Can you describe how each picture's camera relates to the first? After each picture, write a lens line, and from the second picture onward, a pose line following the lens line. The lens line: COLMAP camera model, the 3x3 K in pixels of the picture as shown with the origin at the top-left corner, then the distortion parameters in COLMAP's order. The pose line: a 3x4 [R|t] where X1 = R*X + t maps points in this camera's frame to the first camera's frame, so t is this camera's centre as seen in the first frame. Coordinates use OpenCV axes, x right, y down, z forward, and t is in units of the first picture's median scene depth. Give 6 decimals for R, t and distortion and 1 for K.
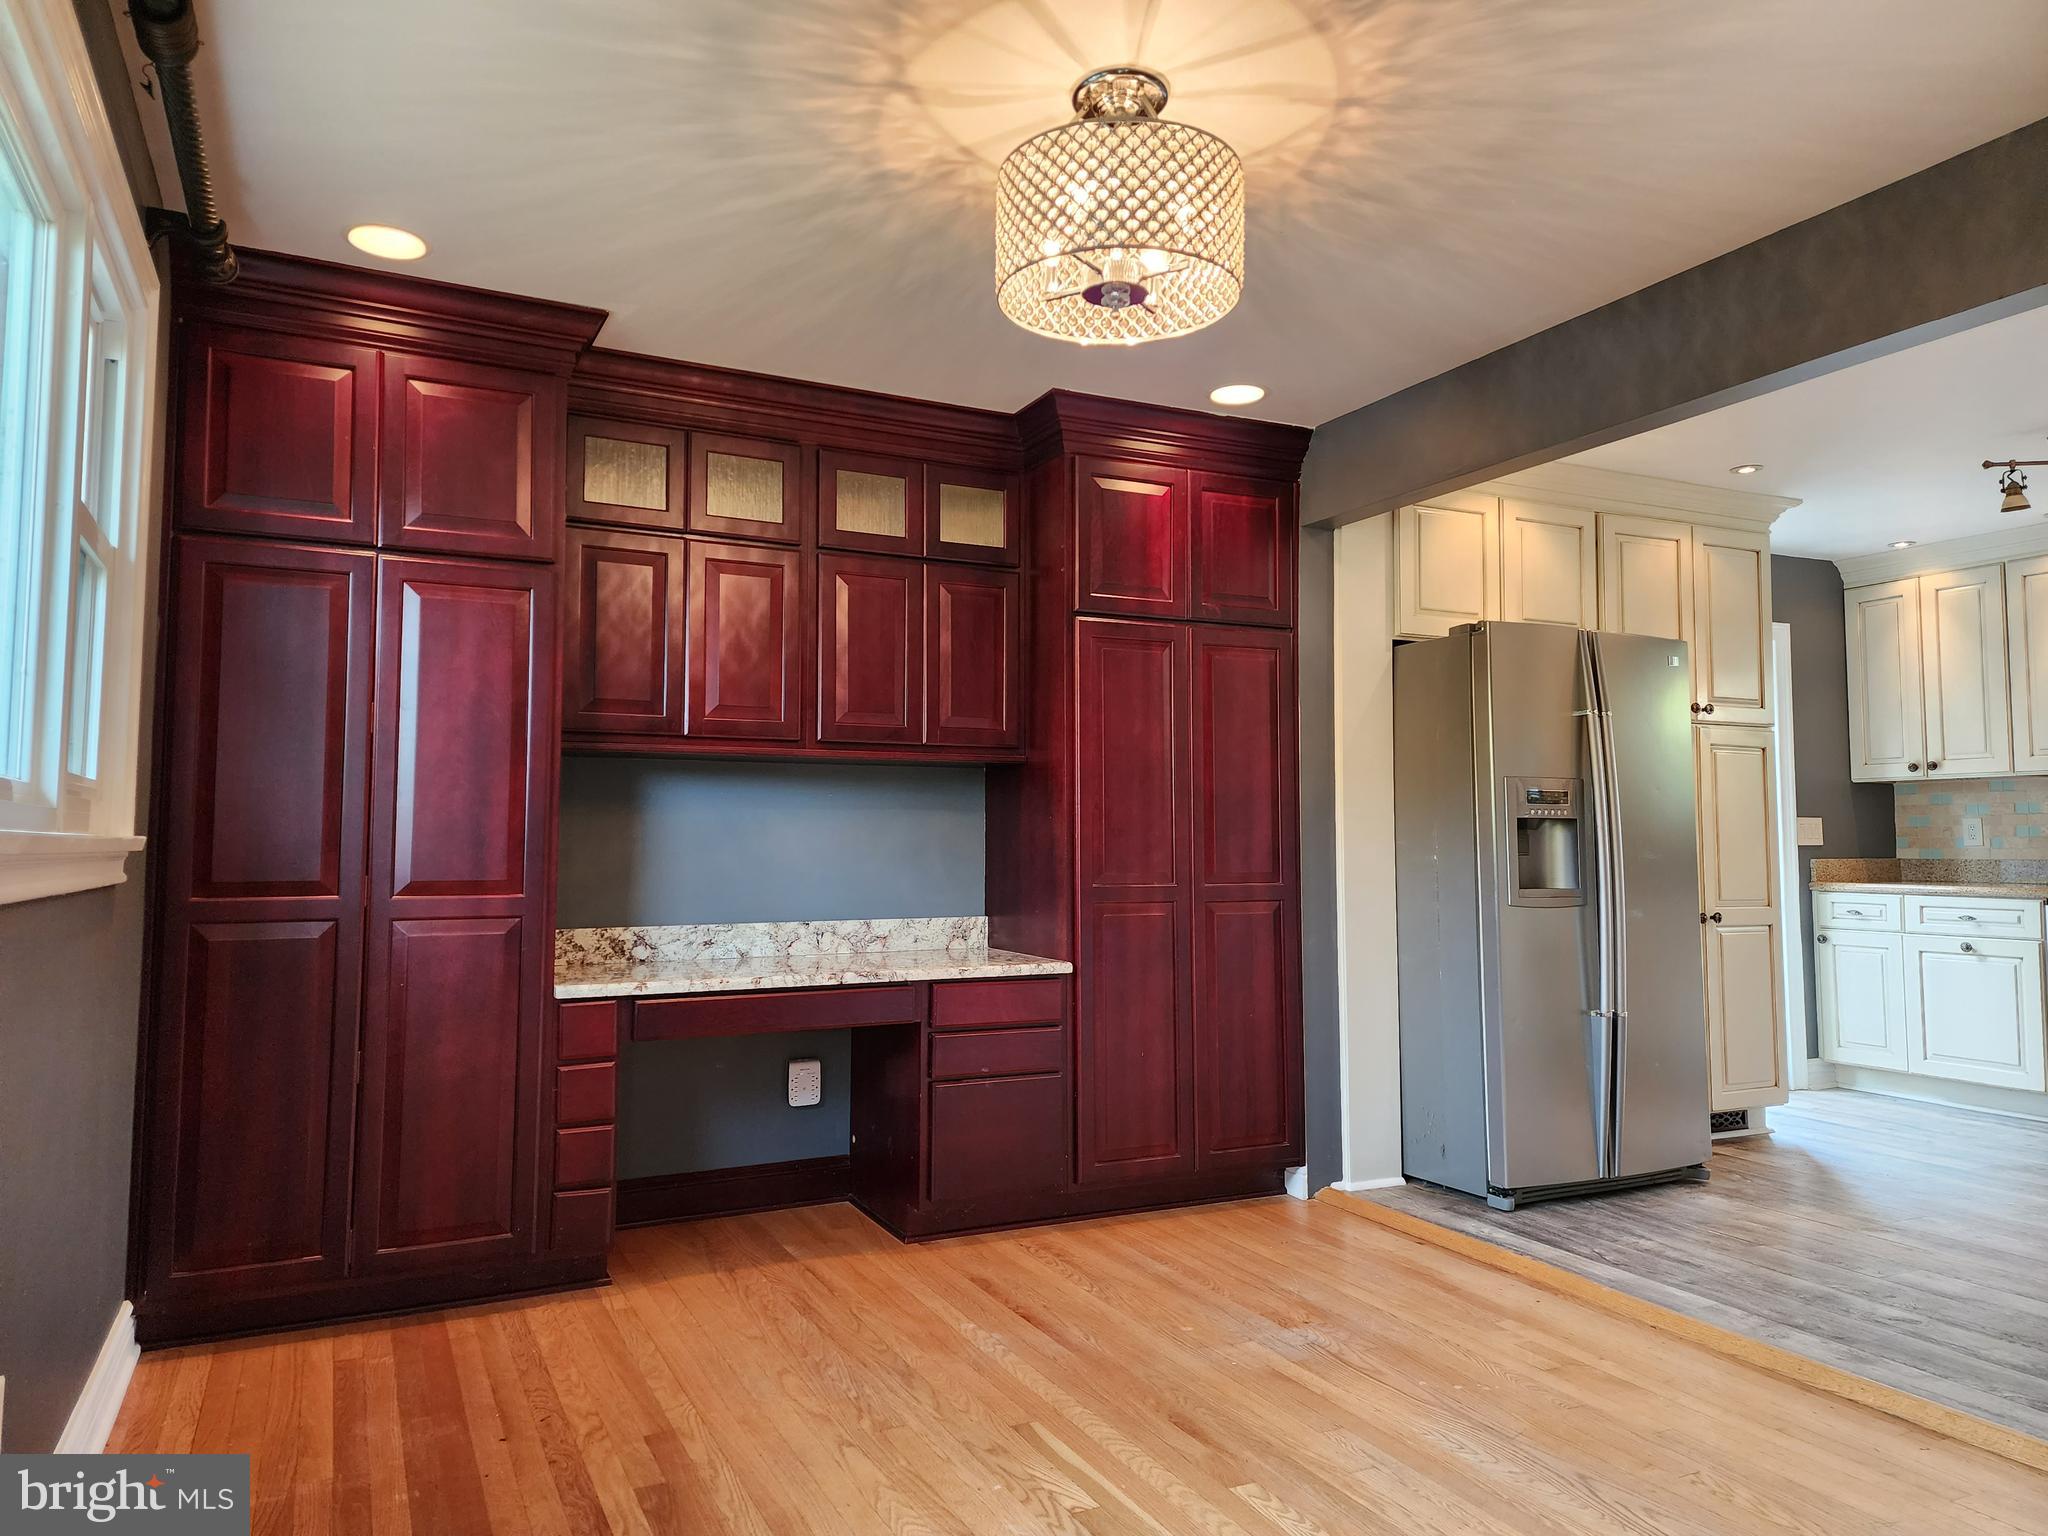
lens RADIAL K [[1369.3, 0, 1021.9], [0, 1369.3, 761.3], [0, 0, 1]] dist [0.085527, -0.072152]
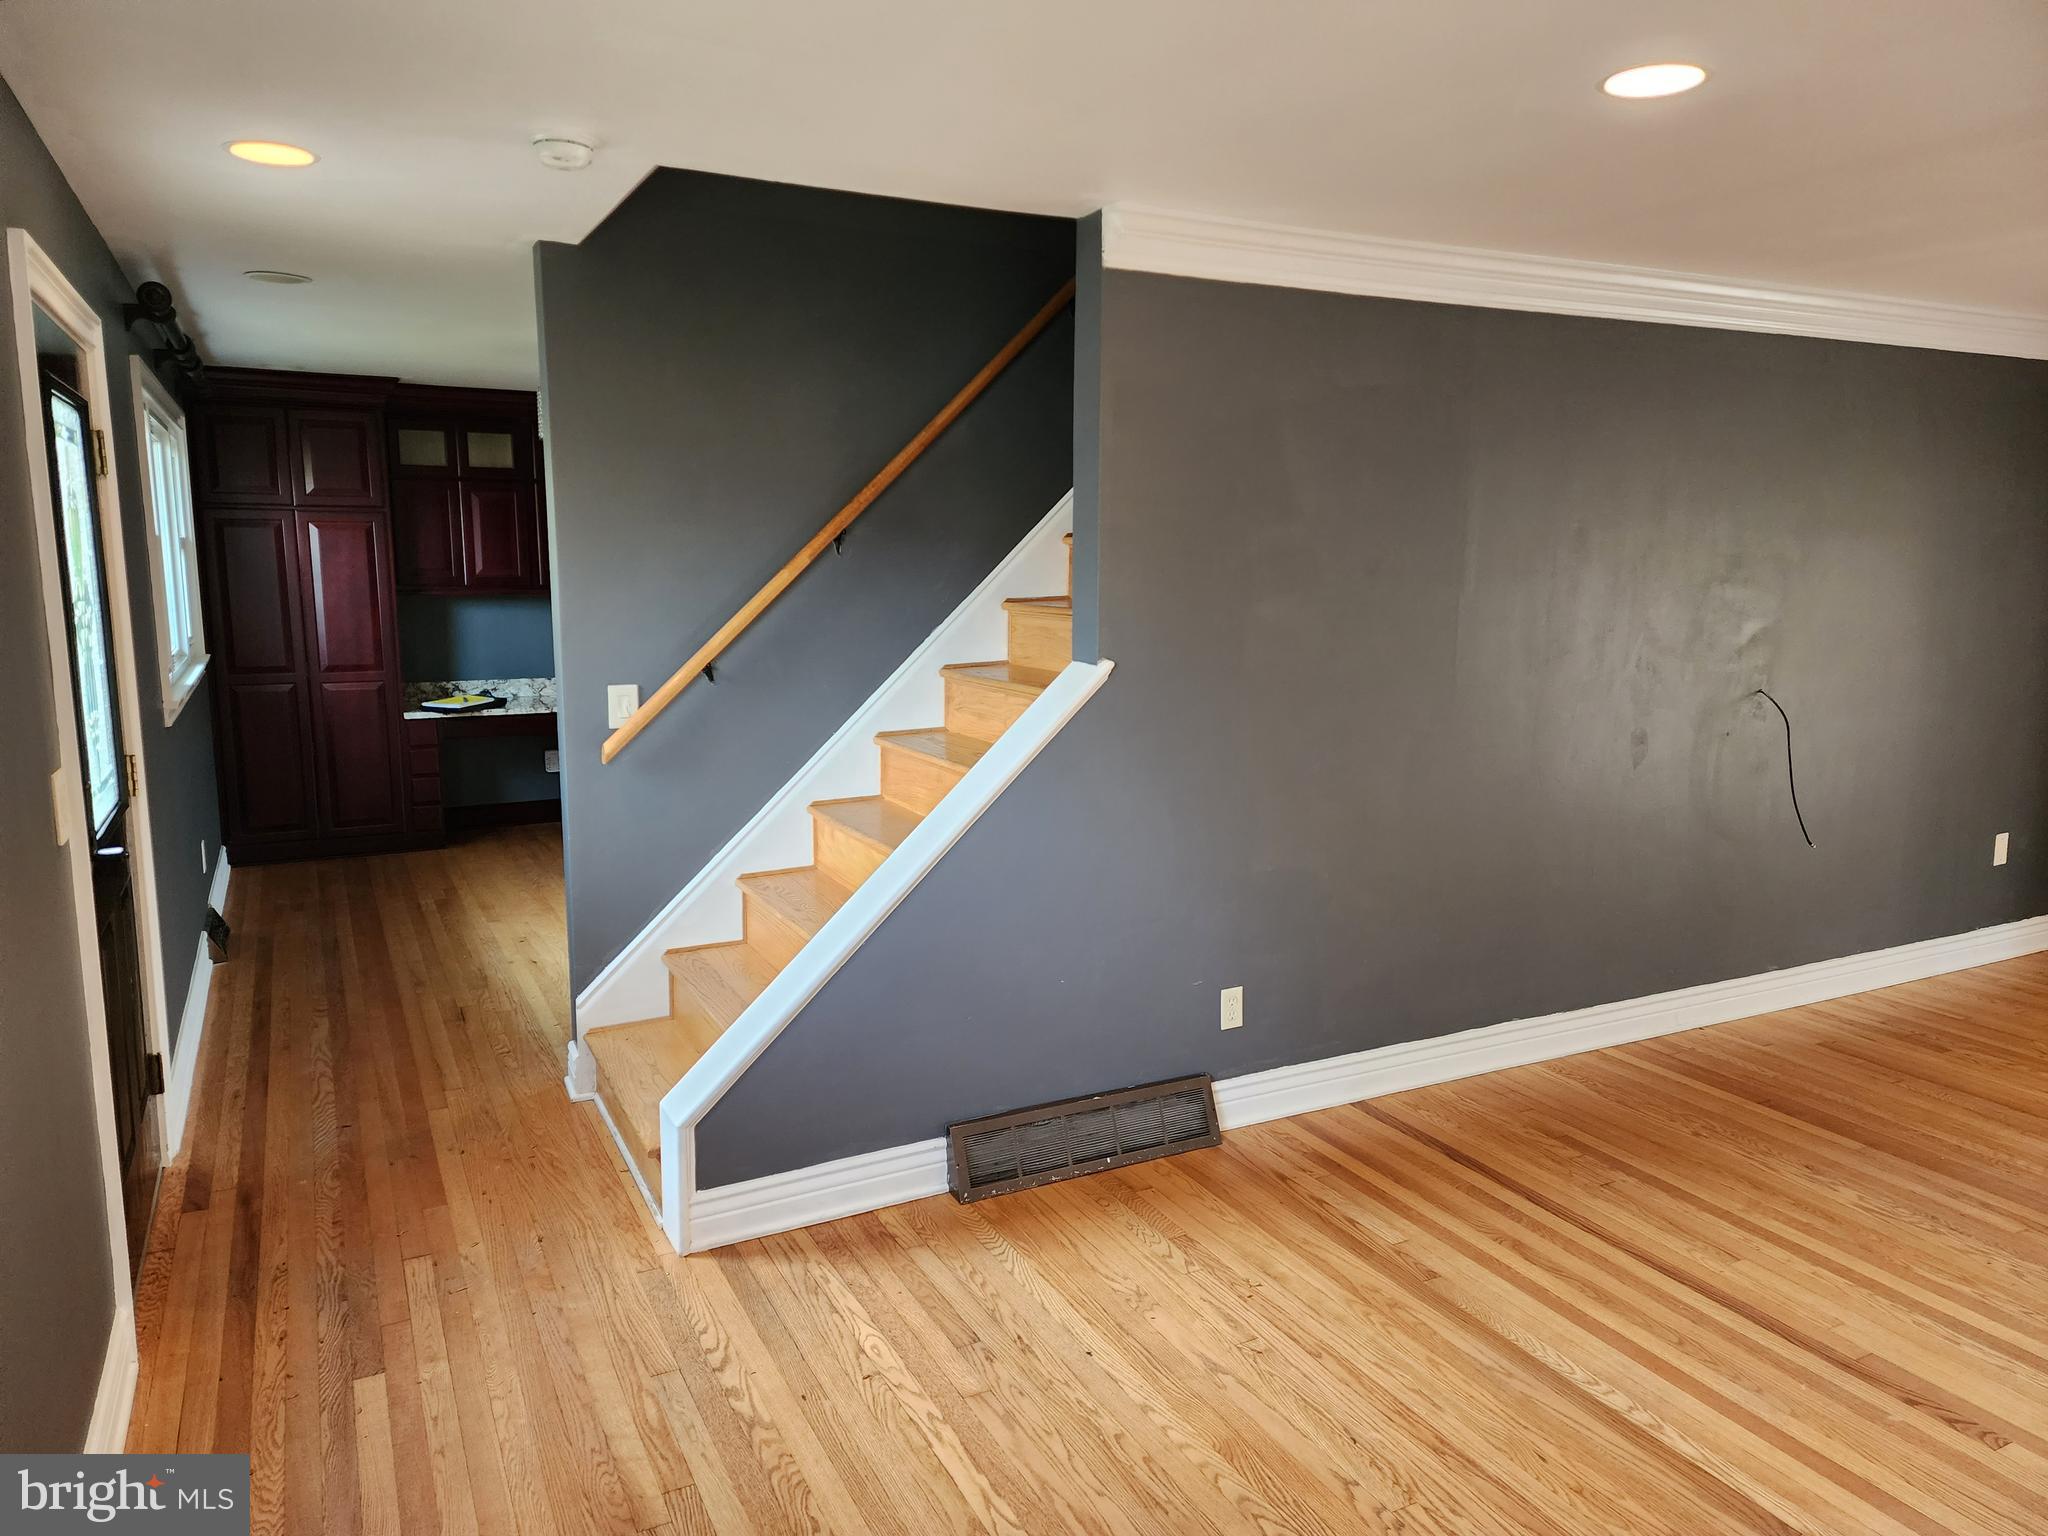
lens RADIAL K [[1369.3, 0, 1021.9], [0, 1369.3, 761.3], [0, 0, 1]] dist [0.085527, -0.072152]
pose [[0.999943, 0.009827, -0.004101, 0.500321], [-0.008657, 0.974467, 0.224364, -0.203116], [0.006201, -0.224315, 0.974497, -0.874982]]
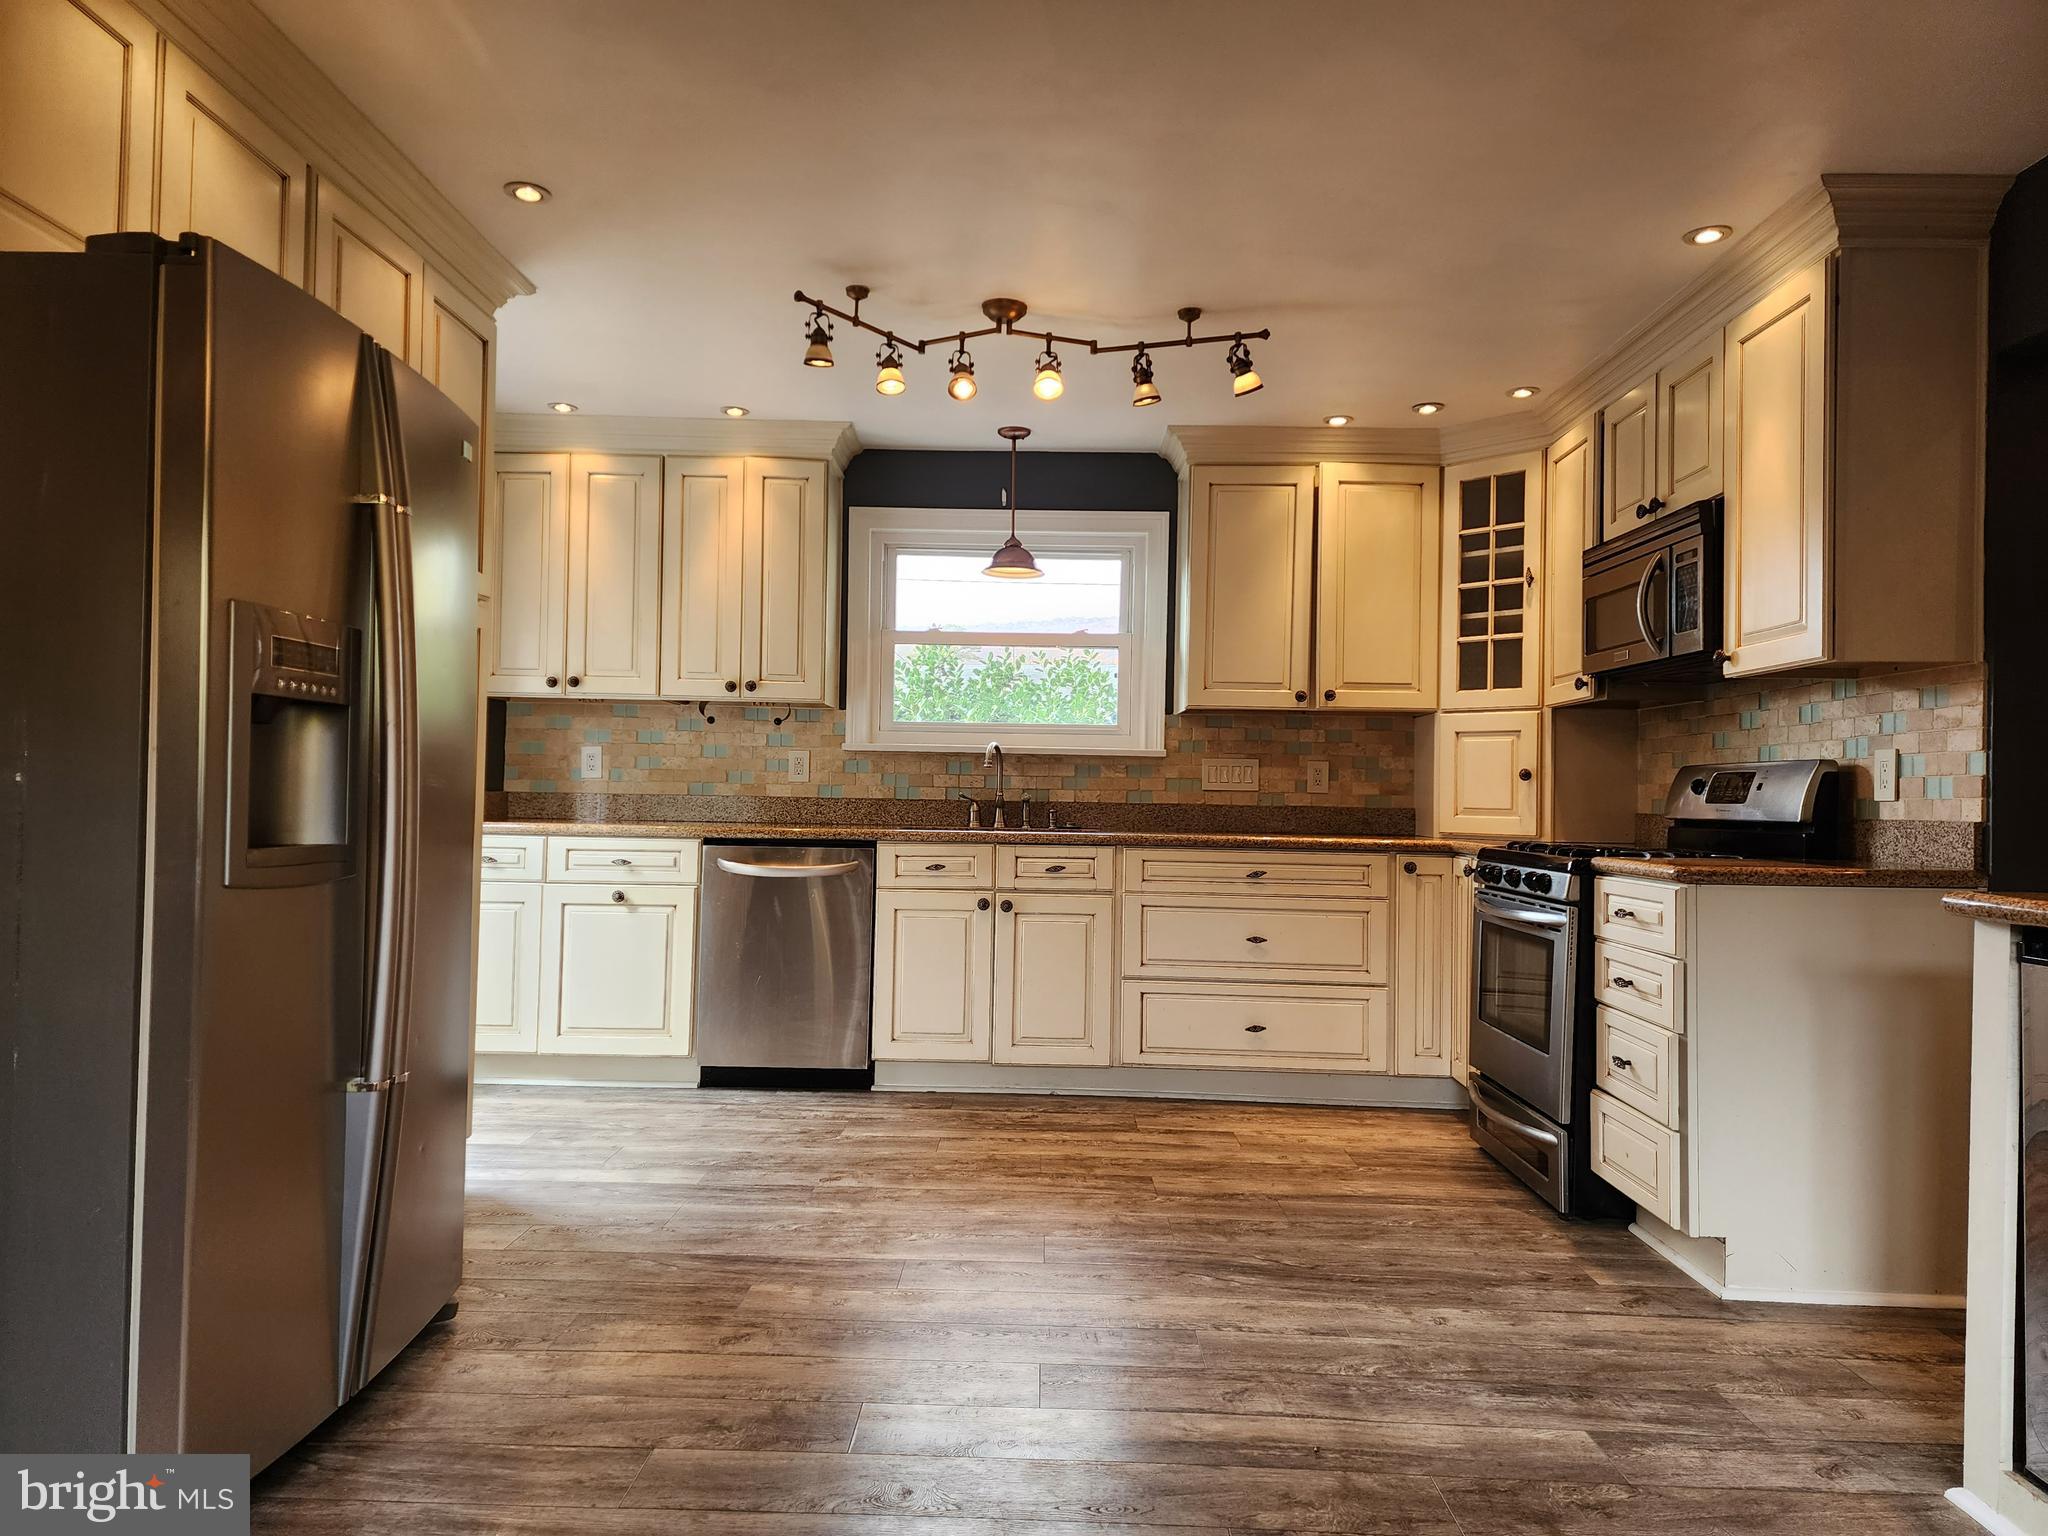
lens RADIAL K [[1369.3, 0, 1021.9], [0, 1369.3, 761.3], [0, 0, 1]] dist [0.085527, -0.072152]
pose [[0.471266, 0.031089, 0.881443, 0.071442], [-0.071957, 0.997402, 0.003293, 0.042379], [-0.879051, -0.064978, 0.472278, 0.545879]]
